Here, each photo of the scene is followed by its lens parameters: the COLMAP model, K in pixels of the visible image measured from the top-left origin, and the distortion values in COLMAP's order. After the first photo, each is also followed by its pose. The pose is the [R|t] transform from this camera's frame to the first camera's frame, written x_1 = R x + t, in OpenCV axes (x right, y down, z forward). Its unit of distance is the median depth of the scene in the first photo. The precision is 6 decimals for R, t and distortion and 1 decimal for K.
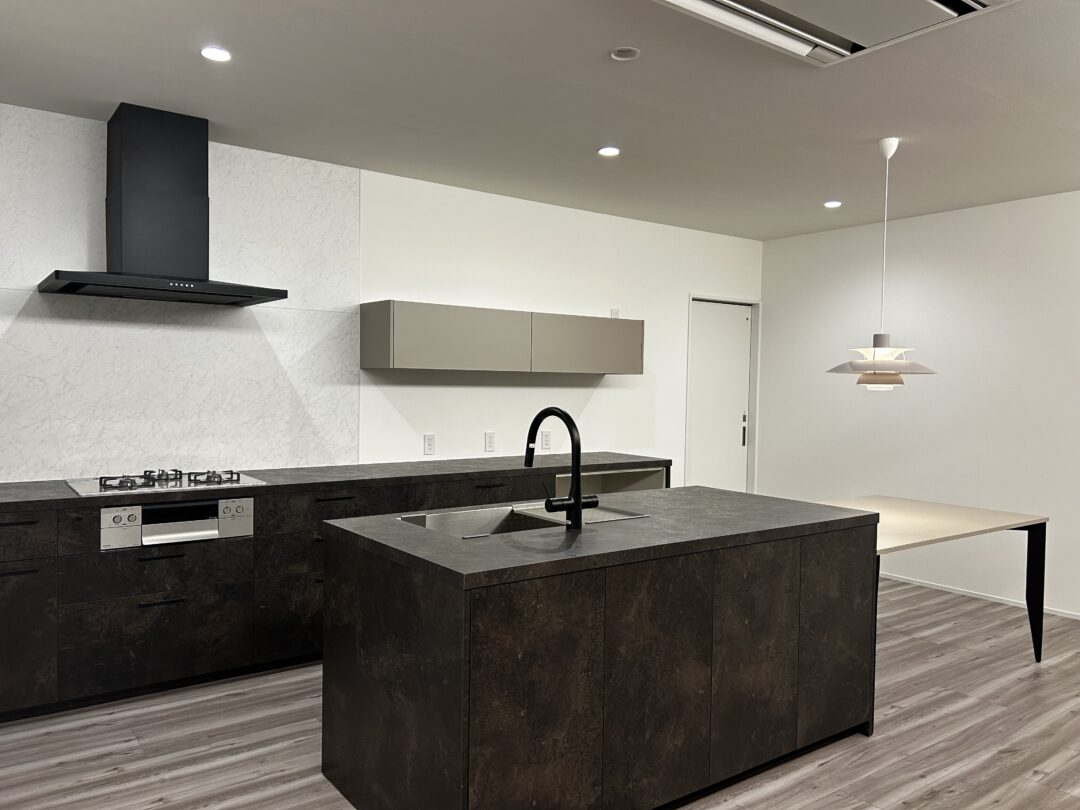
lens RADIAL K [[813.1, 0, 537.6], [0, 813.1, 403.7], [0, 0, 1]] dist [0.043729, -0.050369]
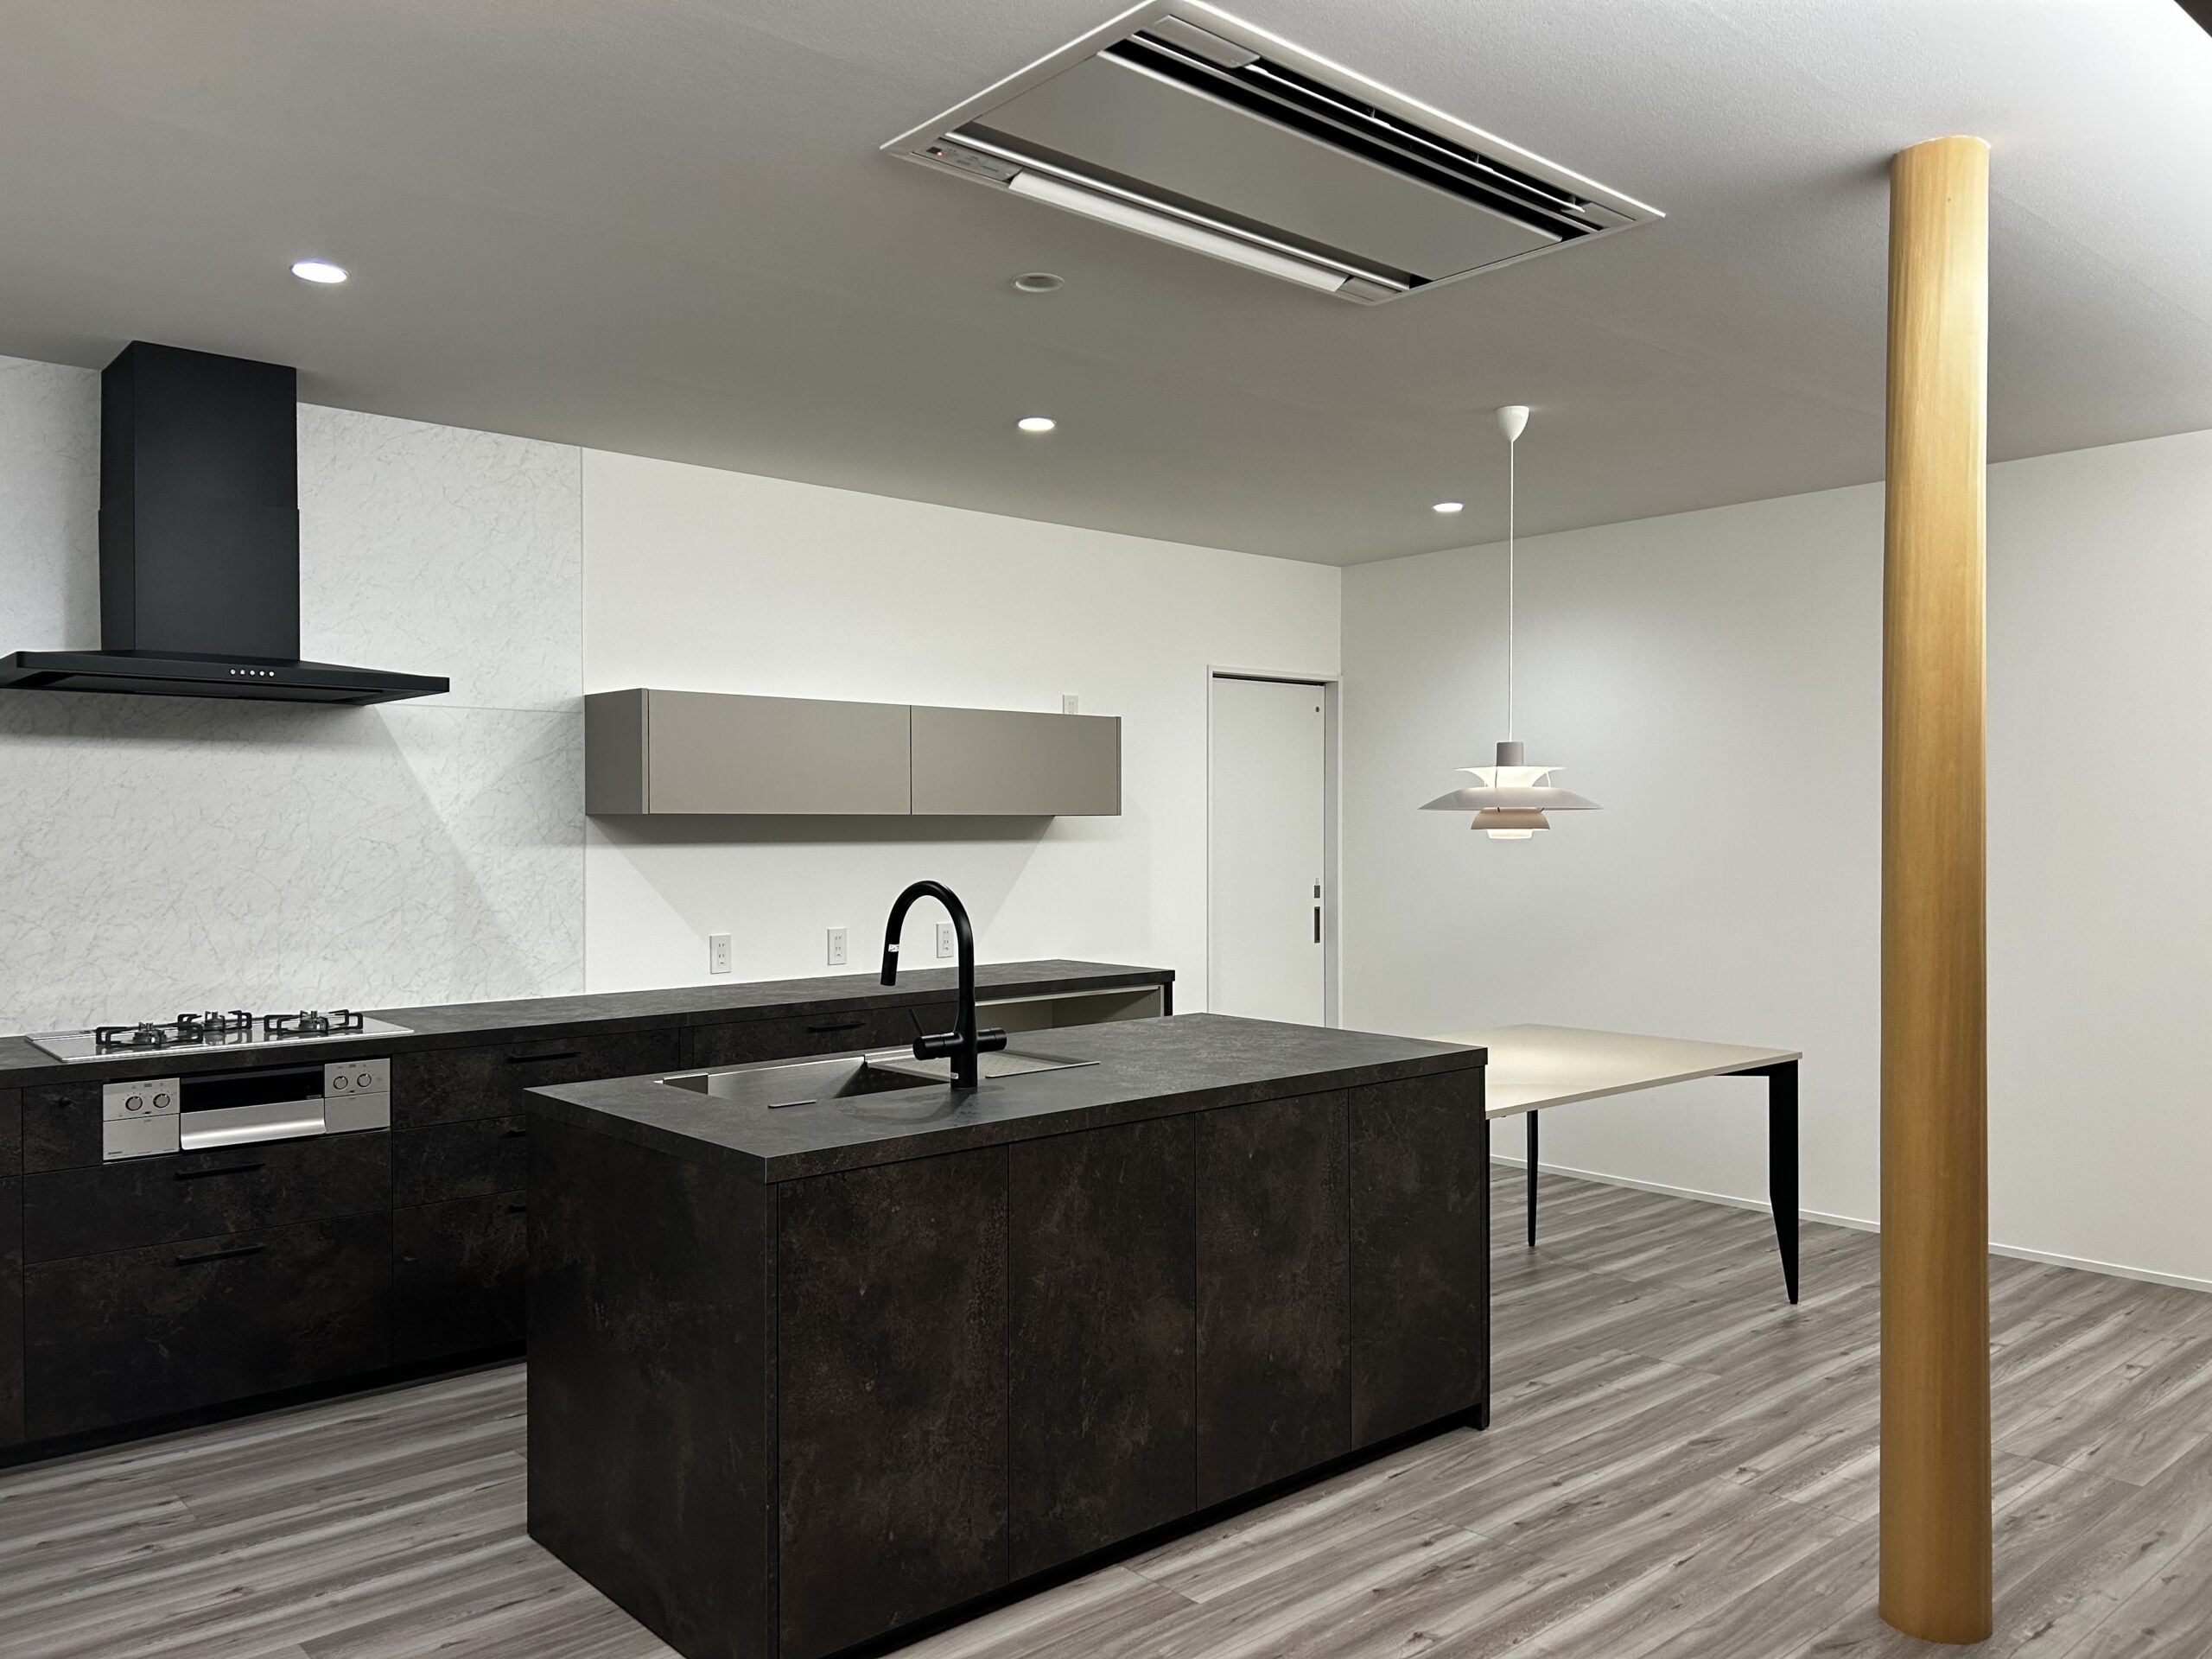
lens RADIAL K [[1665.4, 0, 1107.0], [0, 1665.4, 830.4], [0, 0, 1]] dist [0.043729, -0.050369]
pose [[0.995985, -0.018403, 0.087613, 0.036220], [0.020460, 0.999534, -0.022644, -0.001967], [-0.087155, 0.024346, 0.995897, -0.170255]]
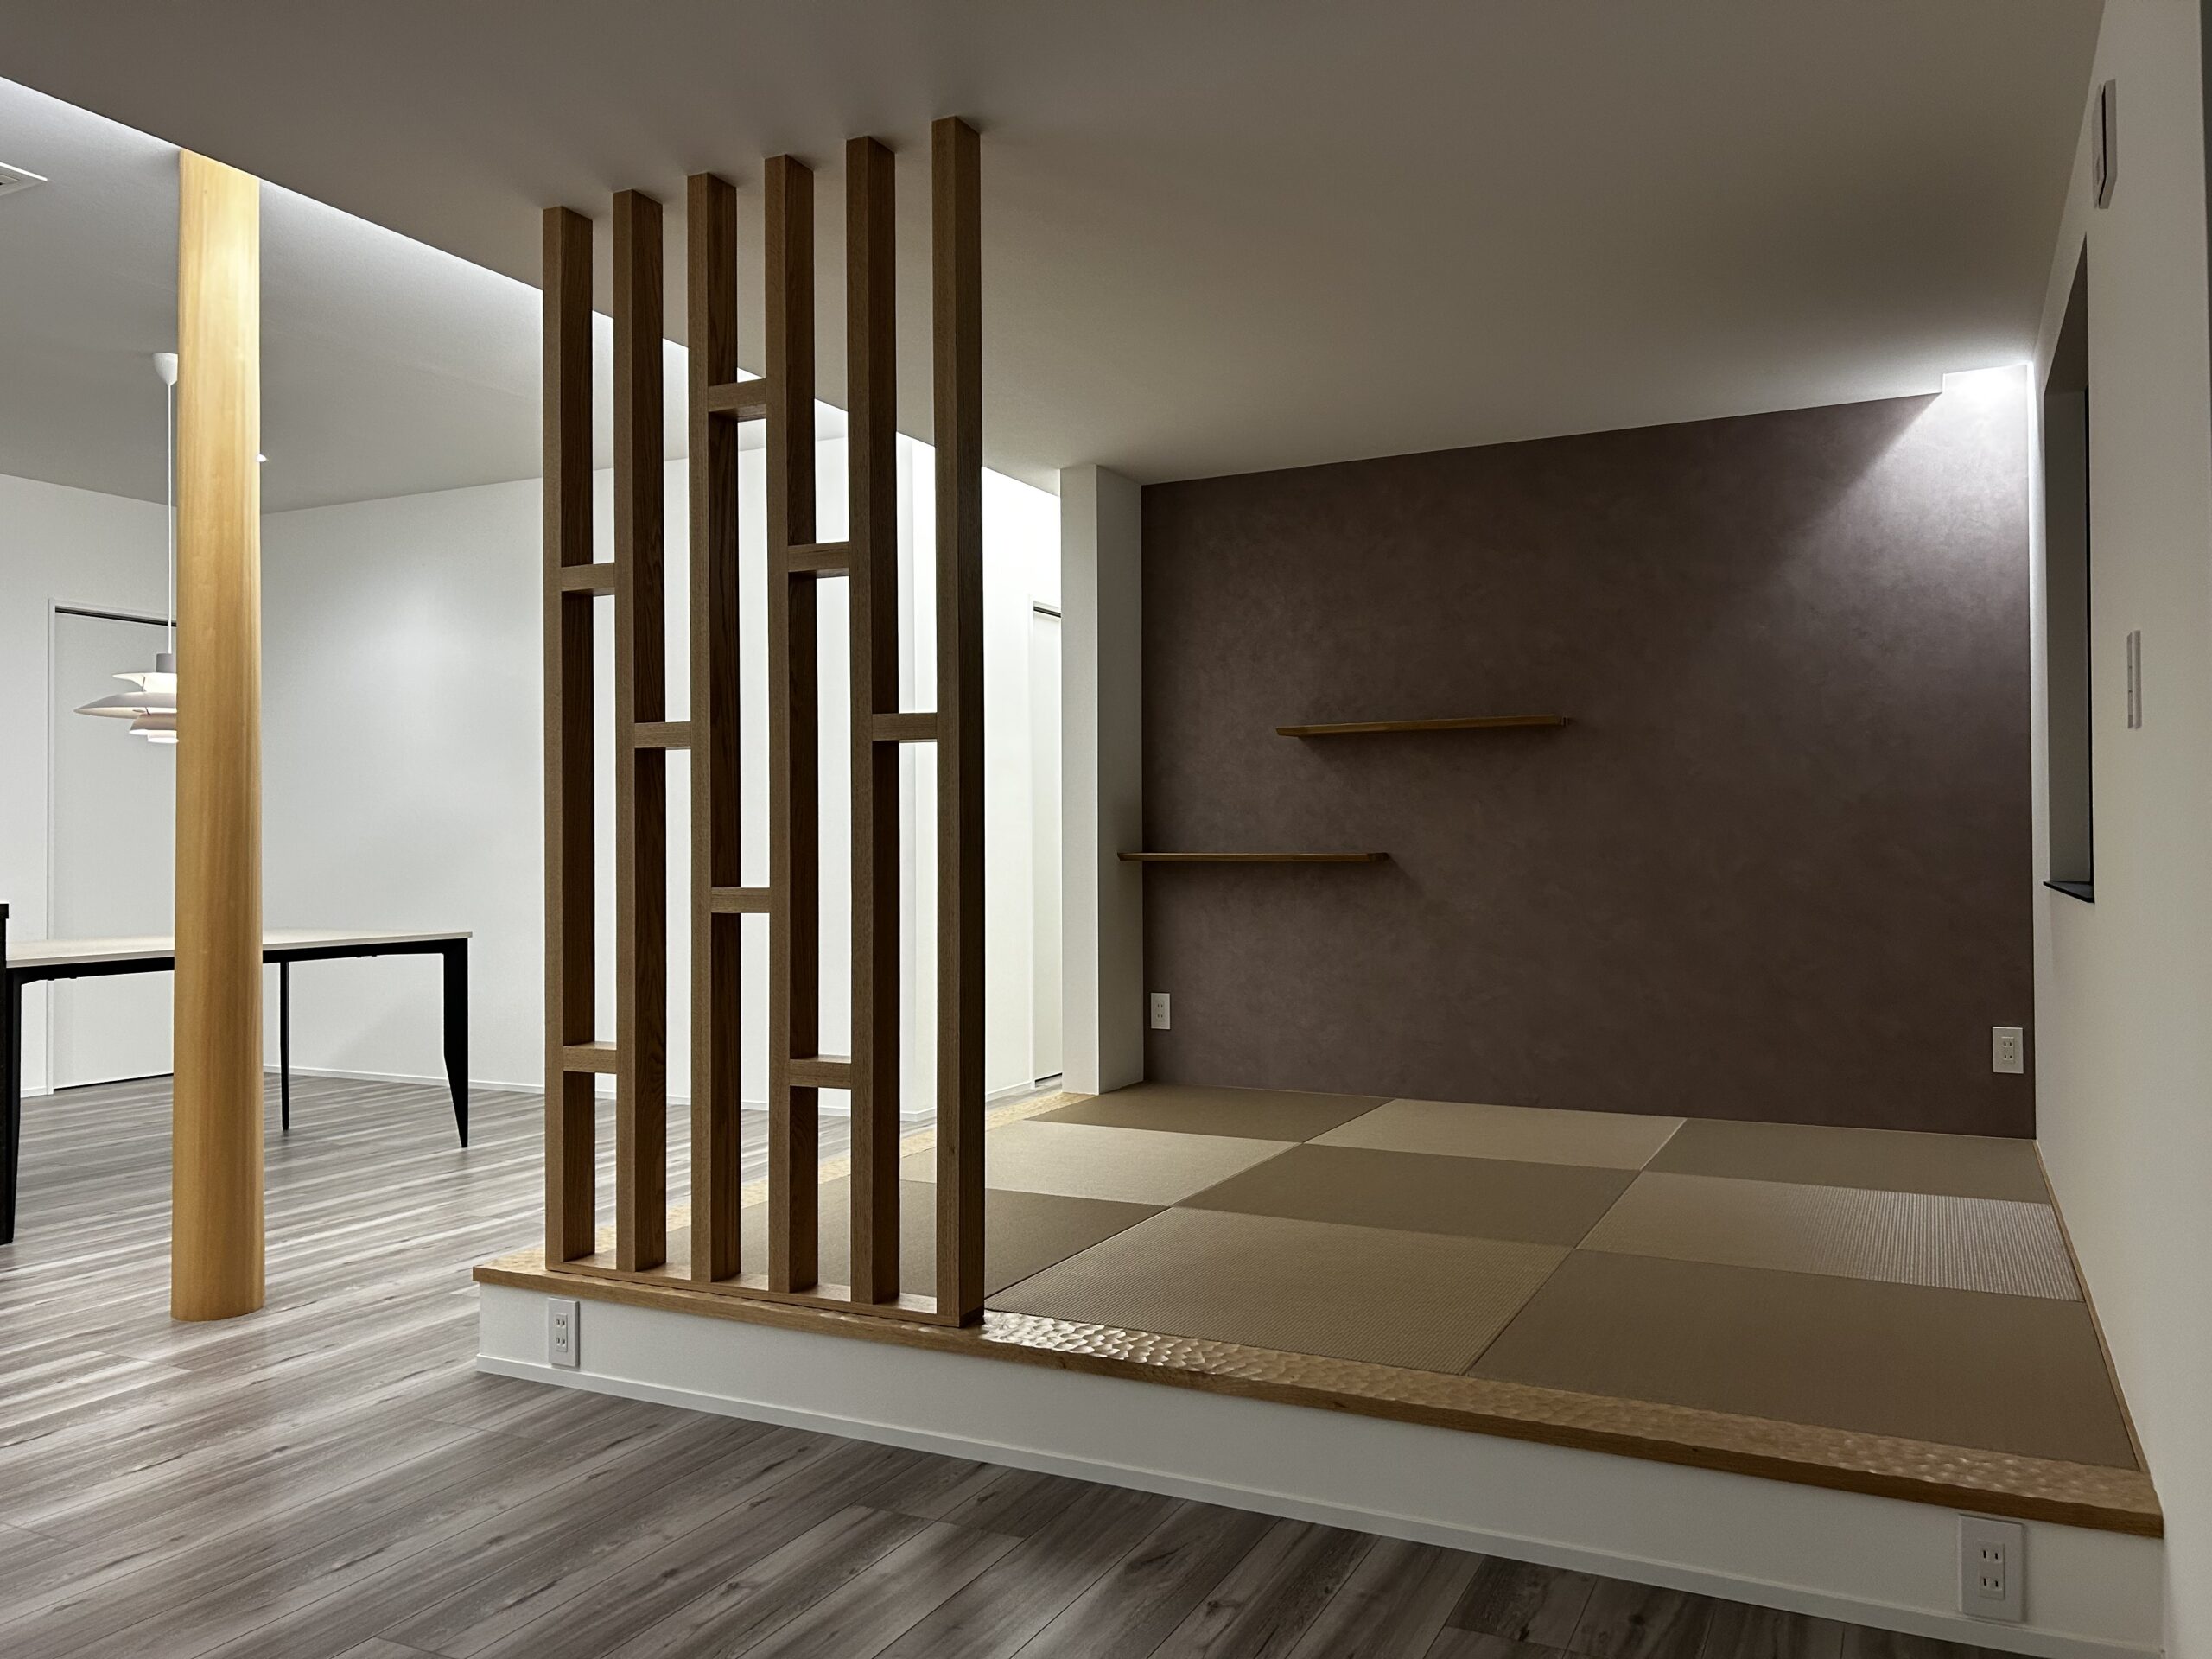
lens RADIAL K [[1665.4, 0, 1116.2], [0, 1665.4, 809.8], [0, 0, 1]] dist [0.043729, -0.050369]
pose [[0.890141, -0.008592, 0.455604, 0.548741], [0.028644, 0.998900, -0.037127, 0.123074], [-0.454784, 0.046099, 0.889408, -0.579919]]
